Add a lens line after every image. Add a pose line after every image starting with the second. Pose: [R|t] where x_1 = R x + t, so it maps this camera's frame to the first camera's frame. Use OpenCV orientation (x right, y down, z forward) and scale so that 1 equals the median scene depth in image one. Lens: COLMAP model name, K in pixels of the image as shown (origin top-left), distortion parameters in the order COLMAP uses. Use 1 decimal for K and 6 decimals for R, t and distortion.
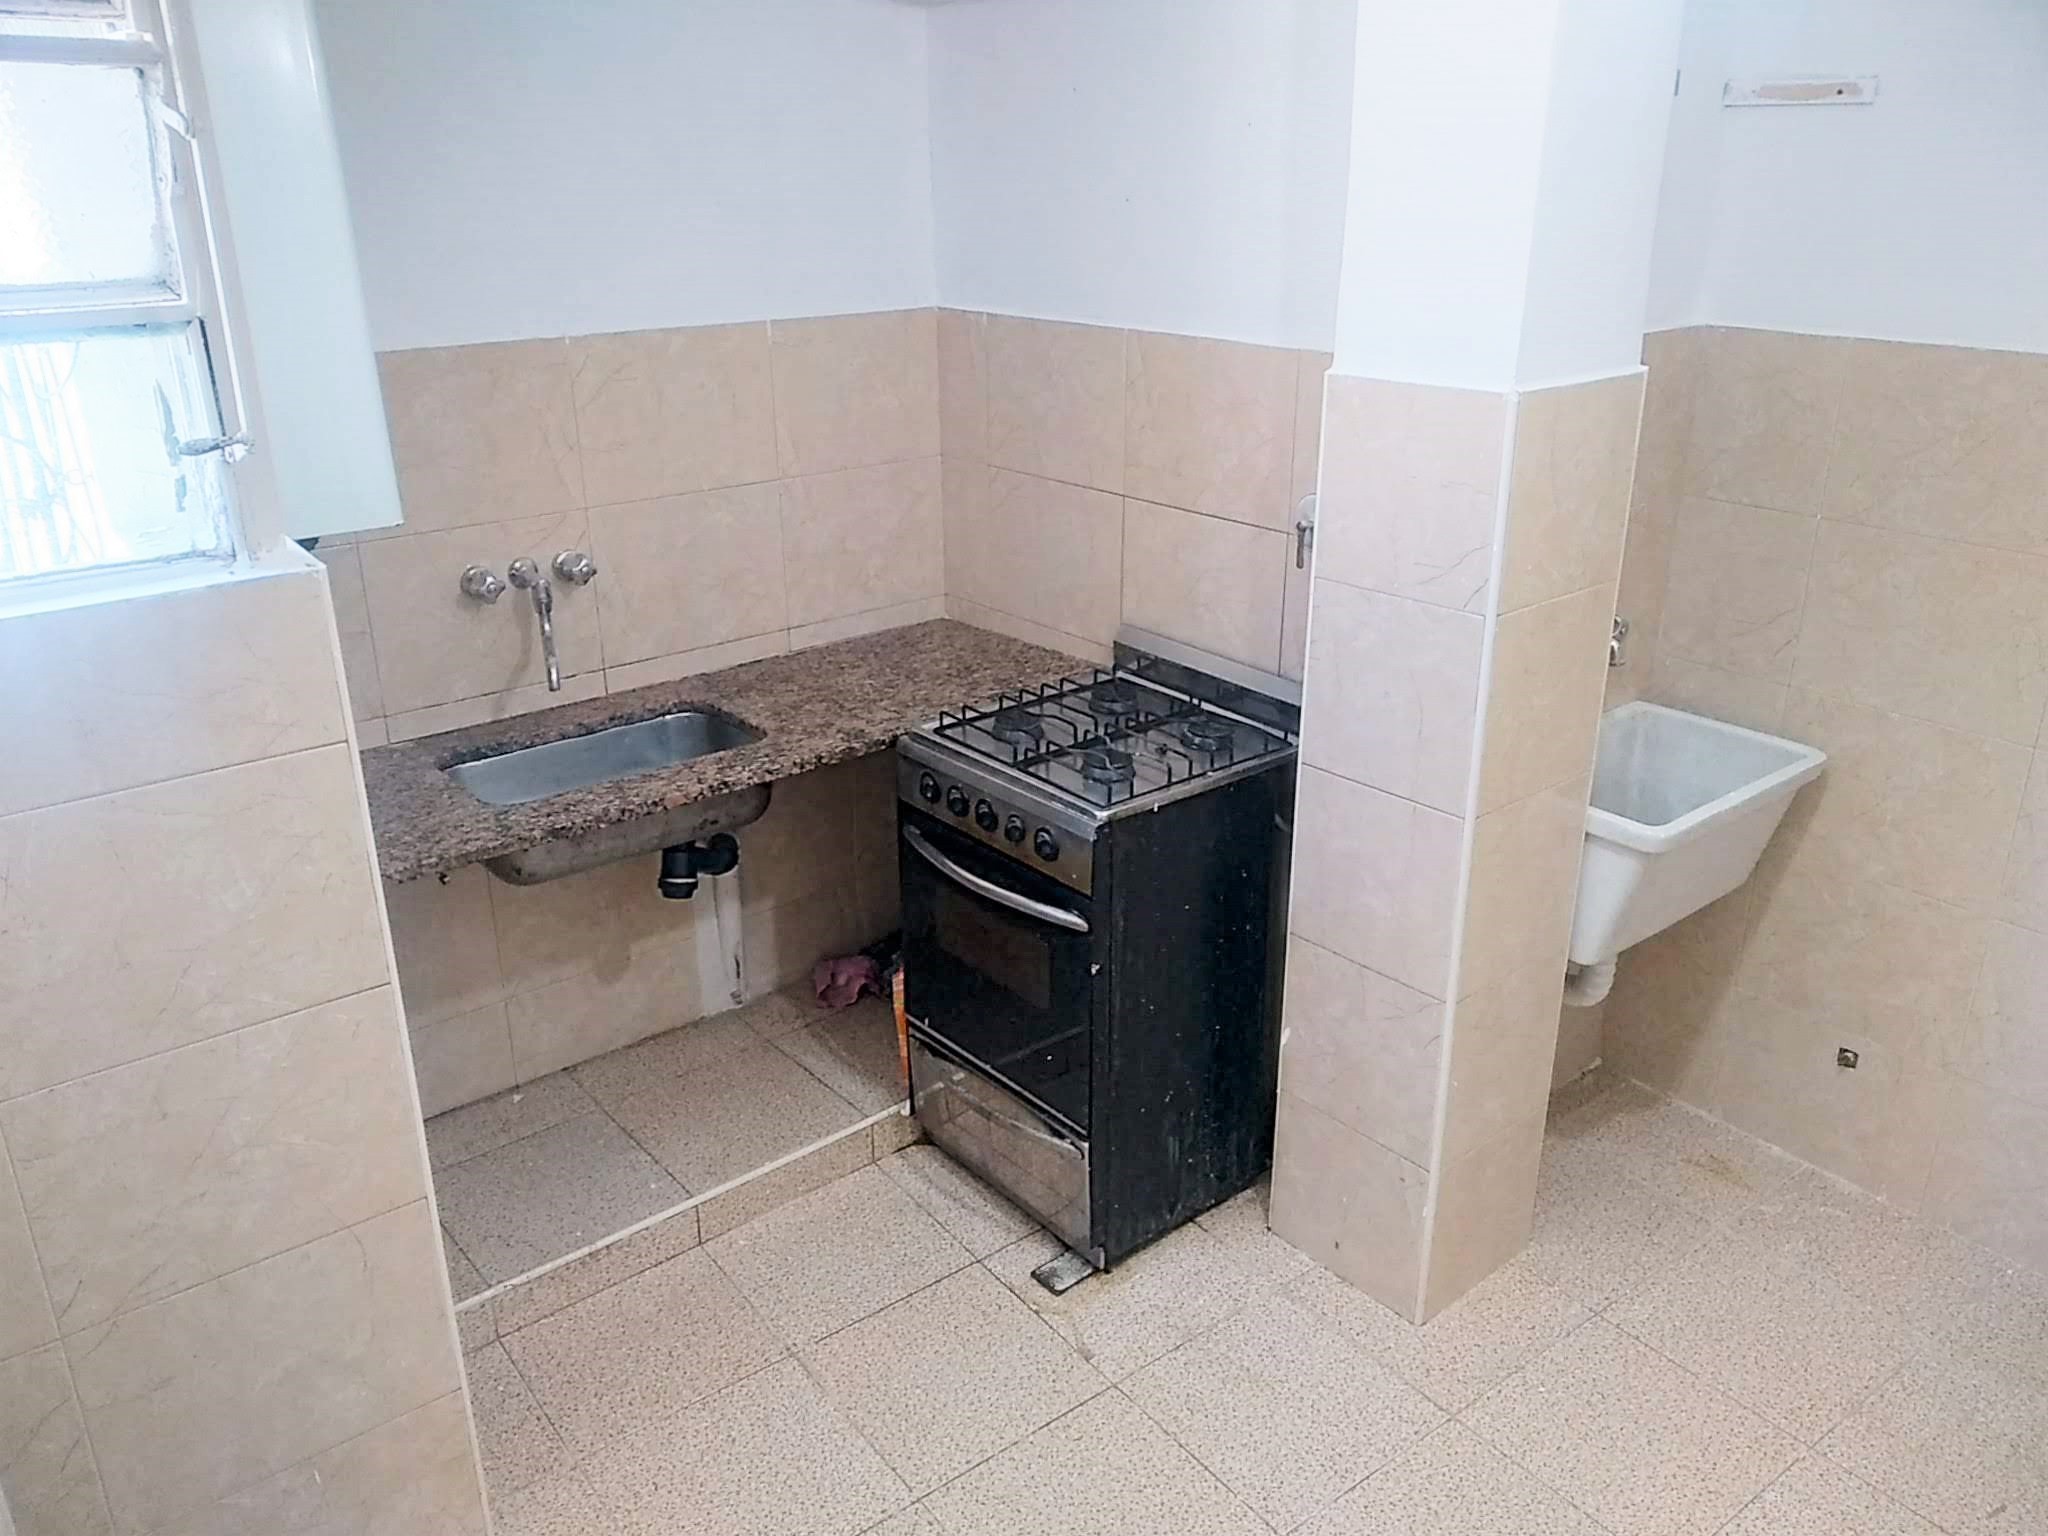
lens RADIAL K [[1561.4, 0, 1024.8], [0, 1561.4, 770.5], [0, 0, 1]] dist [-0.005767, -0.002332]
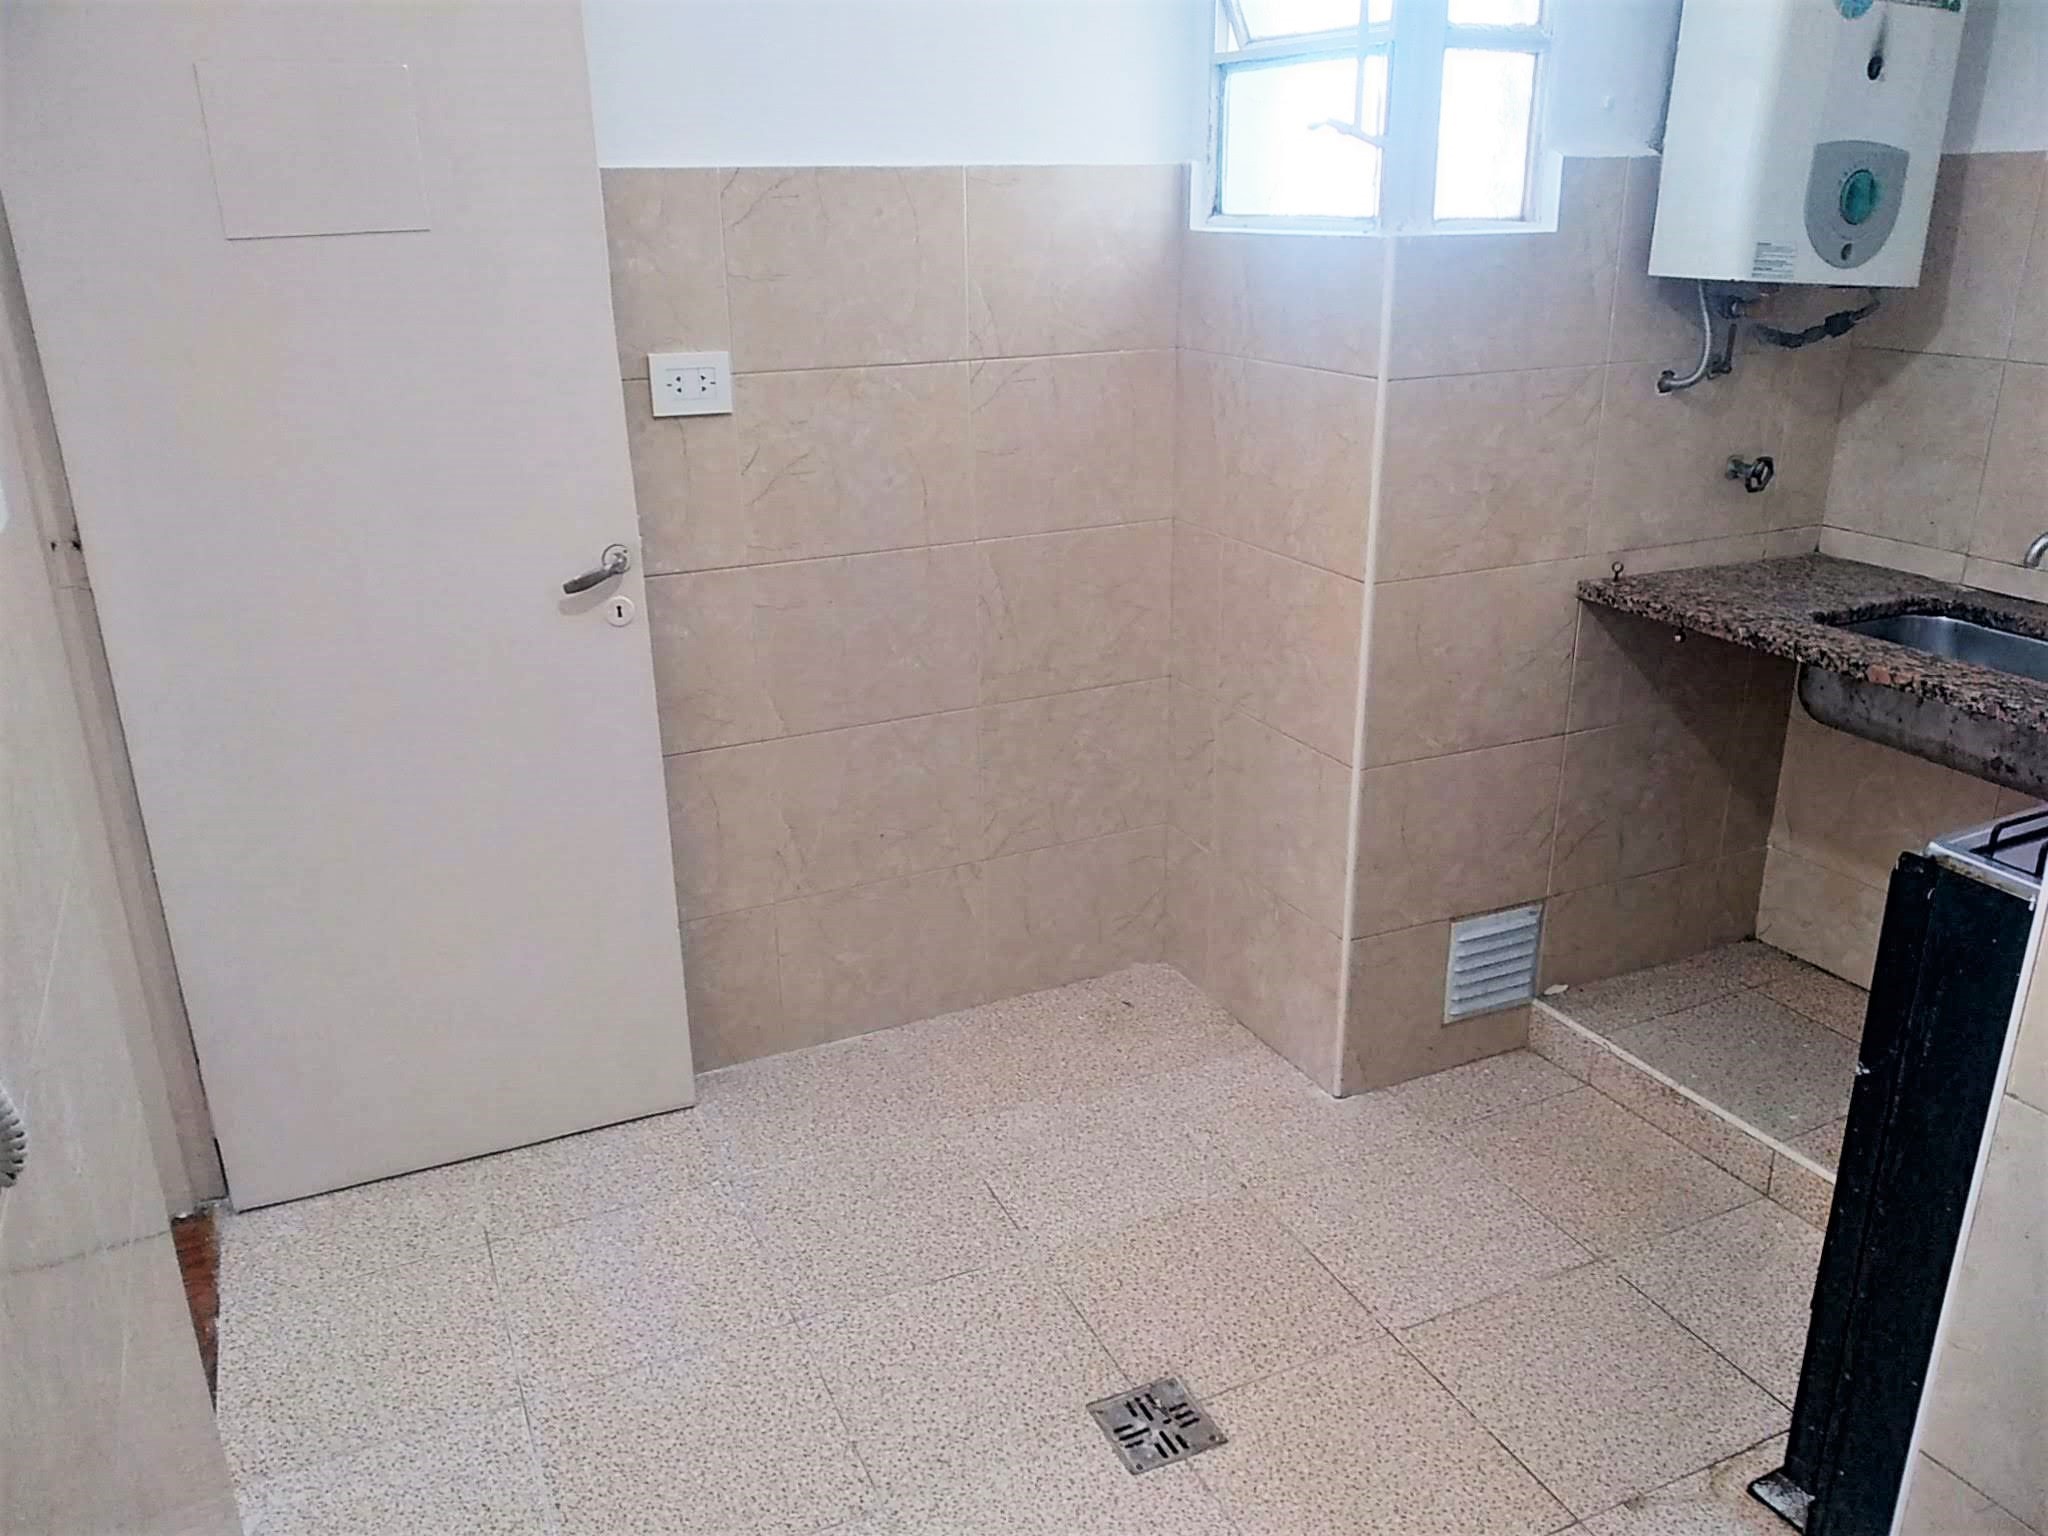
lens RADIAL K [[1561.4, 0, 1023.4], [0, 1561.4, 769.1], [0, 0, 1]] dist [-0.005767, -0.002332]
pose [[-0.230500, 0.340374, -0.911600, 0.842729], [-0.339808, 0.849692, 0.403180, -0.150394], [0.911812, 0.402702, -0.080192, 0.847690]]
